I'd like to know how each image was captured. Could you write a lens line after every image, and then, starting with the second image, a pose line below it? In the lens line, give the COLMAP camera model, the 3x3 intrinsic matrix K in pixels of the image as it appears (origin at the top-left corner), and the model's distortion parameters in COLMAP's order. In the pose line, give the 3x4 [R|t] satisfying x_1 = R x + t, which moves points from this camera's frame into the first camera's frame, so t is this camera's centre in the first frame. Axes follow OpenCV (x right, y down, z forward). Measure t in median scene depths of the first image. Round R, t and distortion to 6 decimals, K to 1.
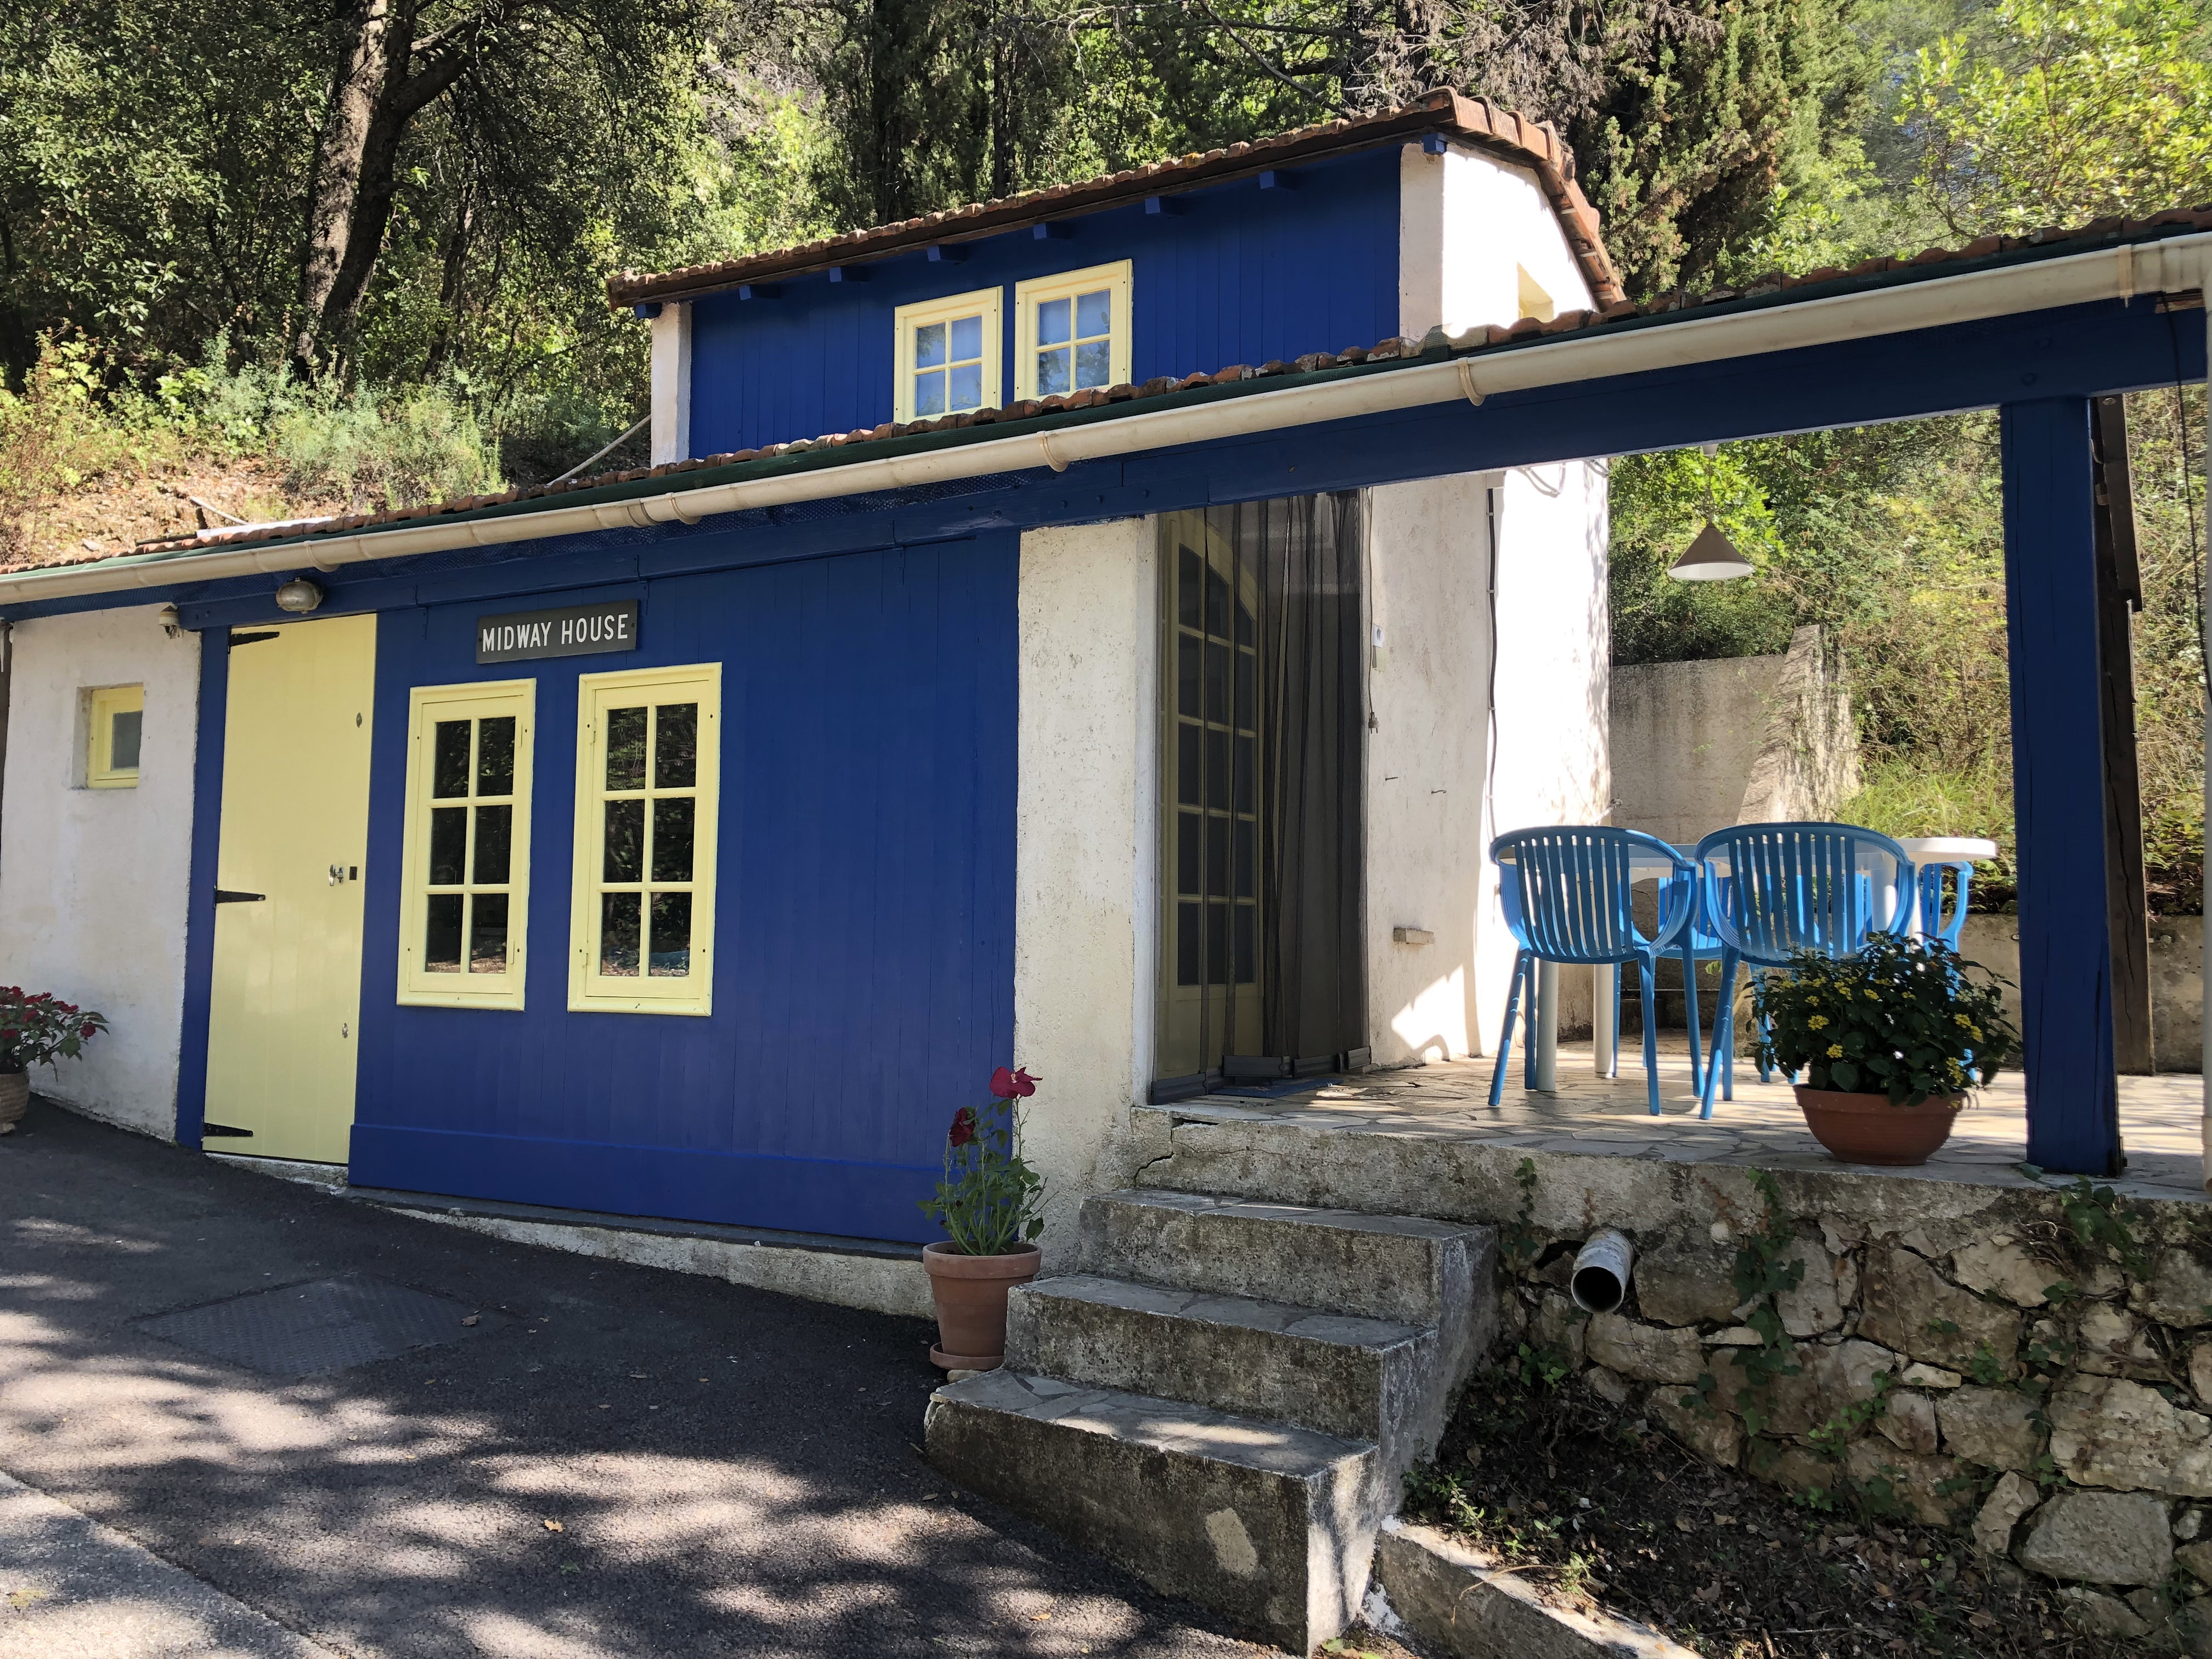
lens RADIAL K [[1816.5, 0, 1105.3], [0, 1816.5, 846.1], [0, 0, 1]] dist [0.131583, -0.150494]
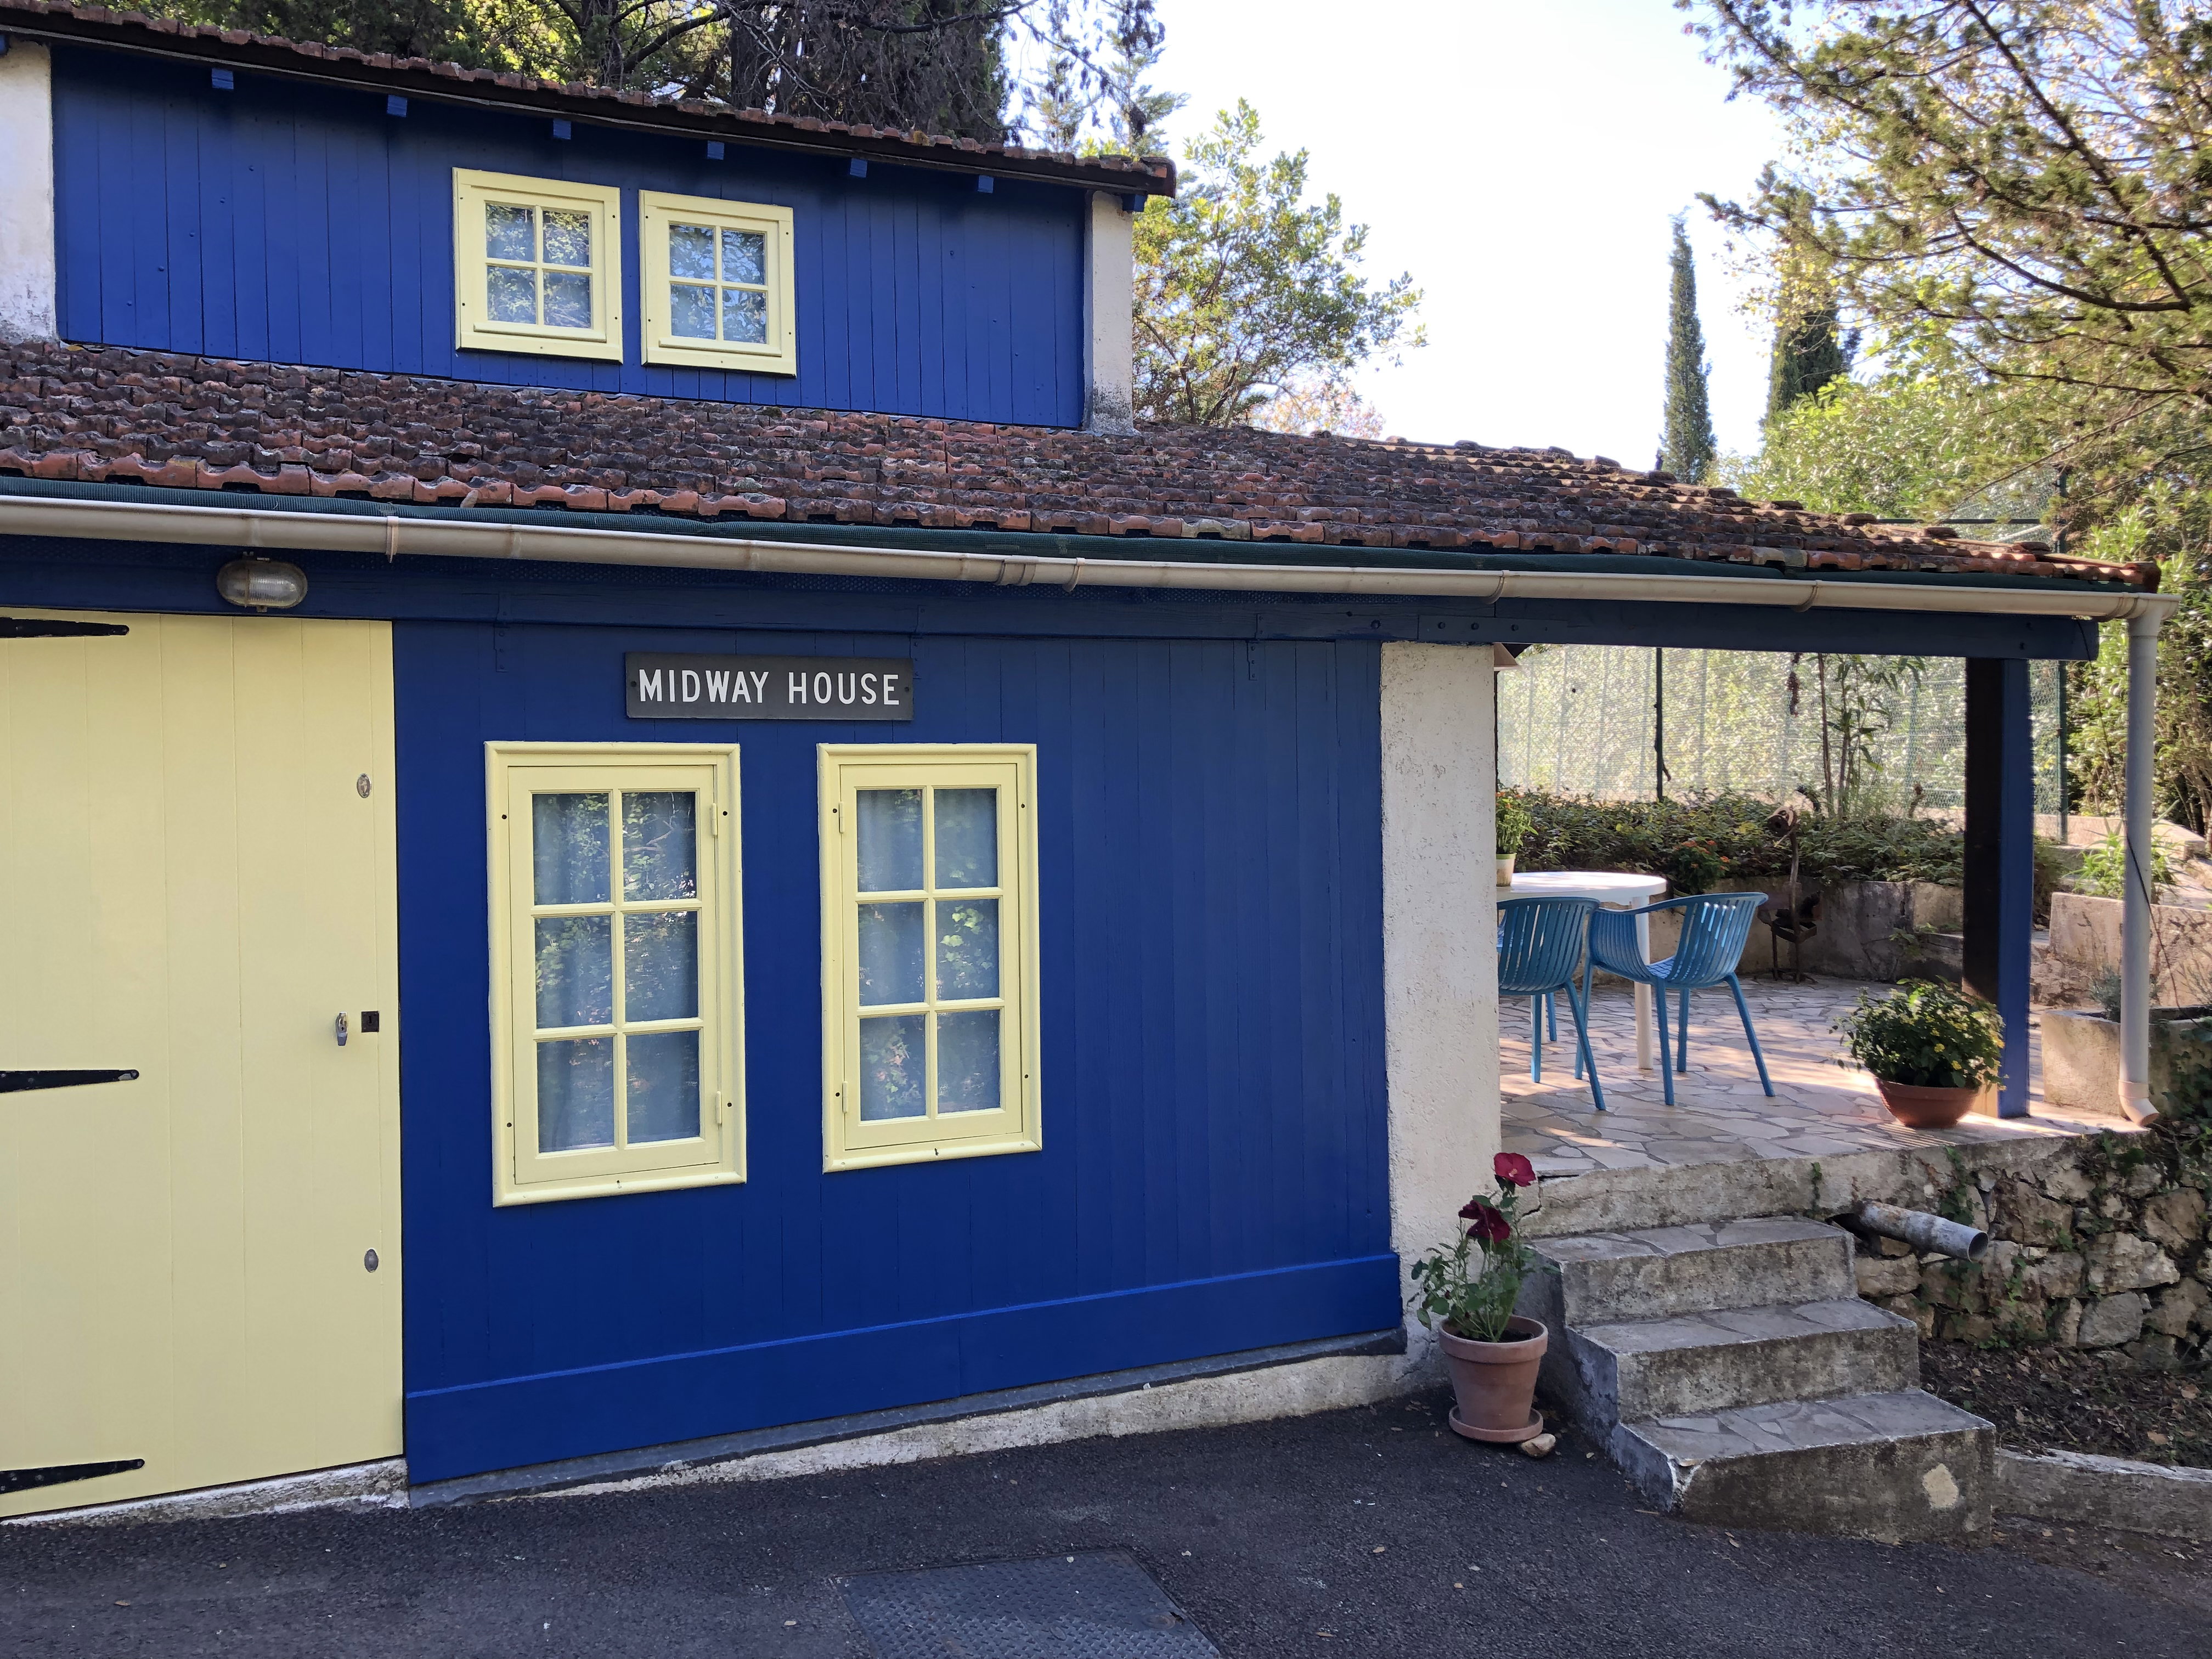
lens RADIAL K [[1855.9, 0, 1106.0], [0, 1855.9, 829.5], [0, 0, 1]] dist [0.060415, 0.011451]
pose [[0.572776, -0.040667, 0.818703, -1.007613], [-0.031135, 0.996969, 0.071304, -0.136935], [-0.819121, -0.066331, 0.569773, 0.521605]]
